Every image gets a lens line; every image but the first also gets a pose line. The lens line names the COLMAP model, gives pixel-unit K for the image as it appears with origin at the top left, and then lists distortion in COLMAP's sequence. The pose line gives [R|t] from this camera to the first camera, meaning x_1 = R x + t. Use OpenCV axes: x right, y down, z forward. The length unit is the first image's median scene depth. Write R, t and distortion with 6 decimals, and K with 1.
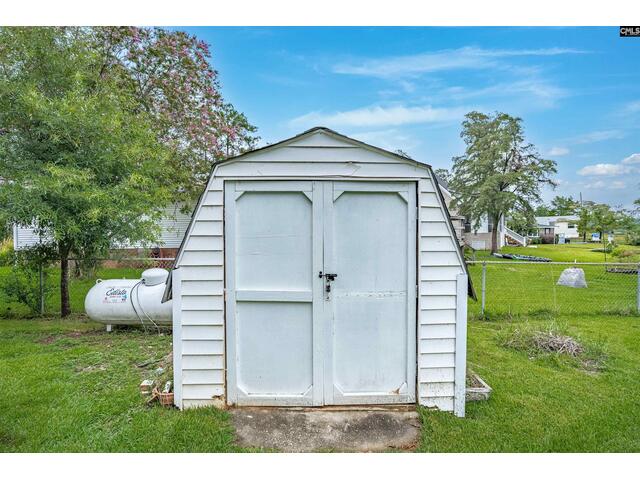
lens RADIAL K [[312.4, 0, 320.0], [0, 312.4, 240.0], [0, 0, 1]] dist [-0.026555, 0.000224]
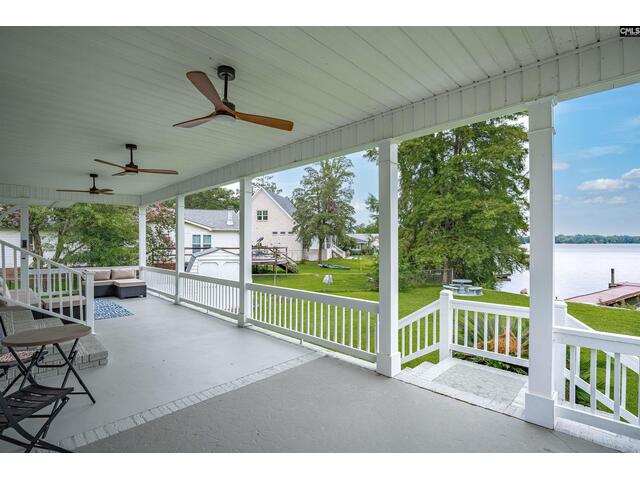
lens RADIAL K [[312.4, 0, 320.0], [0, 312.4, 240.0], [0, 0, 1]] dist [-0.026555, 0.000224]
pose [[0.912040, 0.007919, 0.410024, -0.043764], [0.002352, 0.999696, -0.024540, -0.029391], [-0.410094, 0.023346, 0.911744, -0.305427]]
